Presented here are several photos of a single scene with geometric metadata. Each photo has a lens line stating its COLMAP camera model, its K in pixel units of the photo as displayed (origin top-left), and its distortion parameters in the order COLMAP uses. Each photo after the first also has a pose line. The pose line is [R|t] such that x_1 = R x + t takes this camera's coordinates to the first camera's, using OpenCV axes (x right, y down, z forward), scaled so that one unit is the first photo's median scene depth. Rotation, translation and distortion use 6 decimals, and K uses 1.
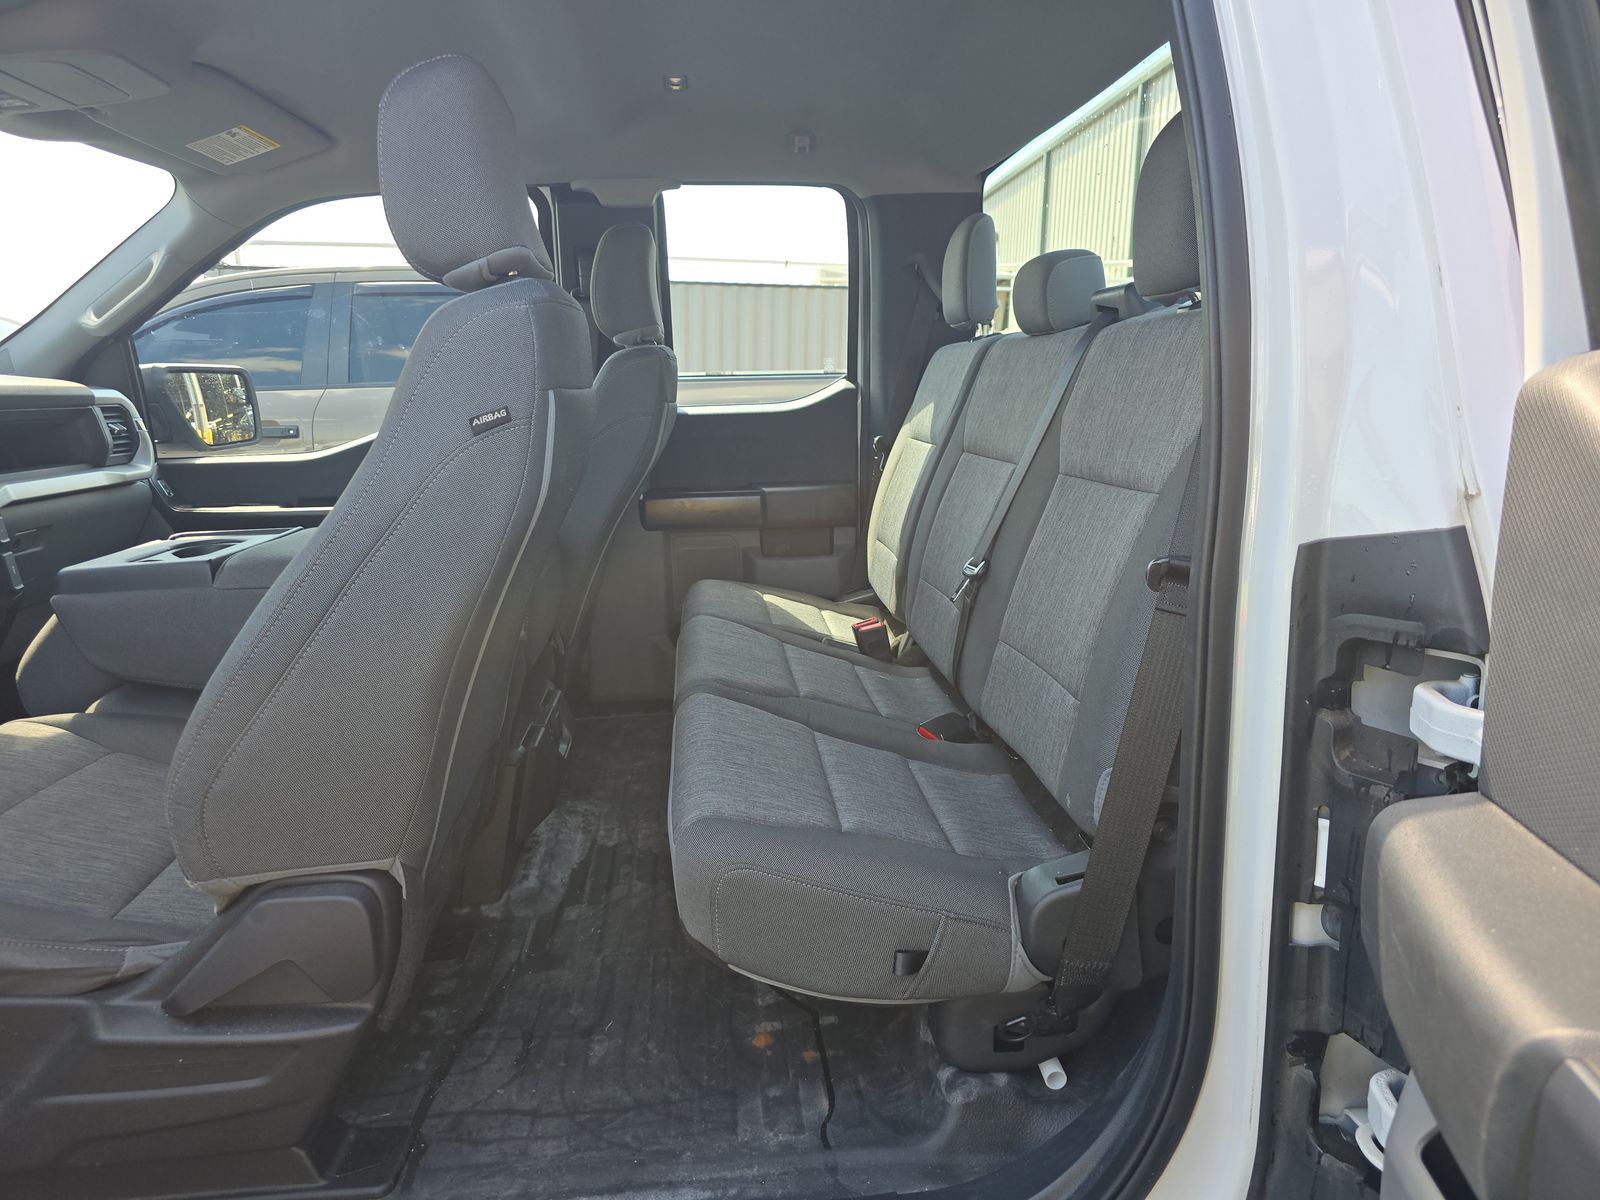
lens RADIAL K [[1007.5, 0, 800.0], [0, 1007.5, 600.0], [0, 0, 1]] dist [0.003584, -0.003148]
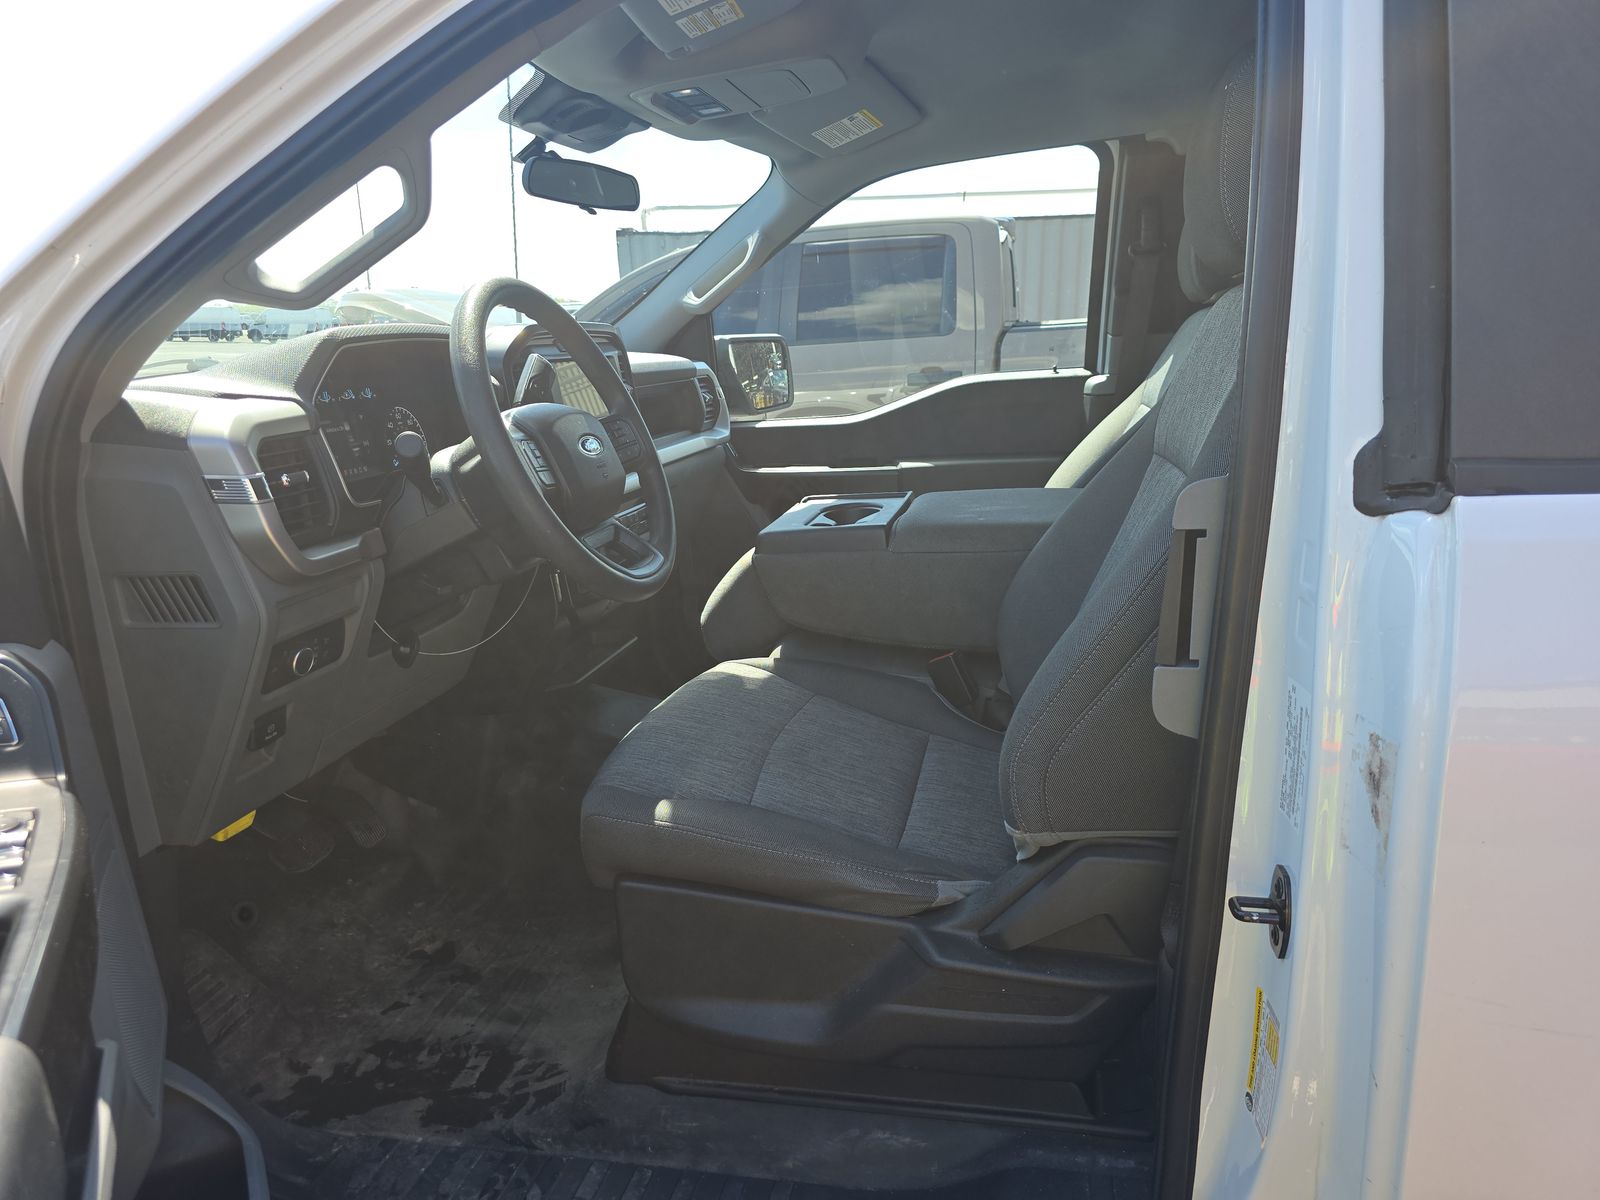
lens RADIAL K [[1007.5, 0, 800.0], [0, 1007.5, 600.0], [0, 0, 1]] dist [0.003584, -0.003148]
pose [[0.951881, 0.044778, -0.303179, -0.238250], [-0.029191, 0.998018, 0.055750, -0.011167], [0.305075, -0.044217, 0.951301, -0.044959]]
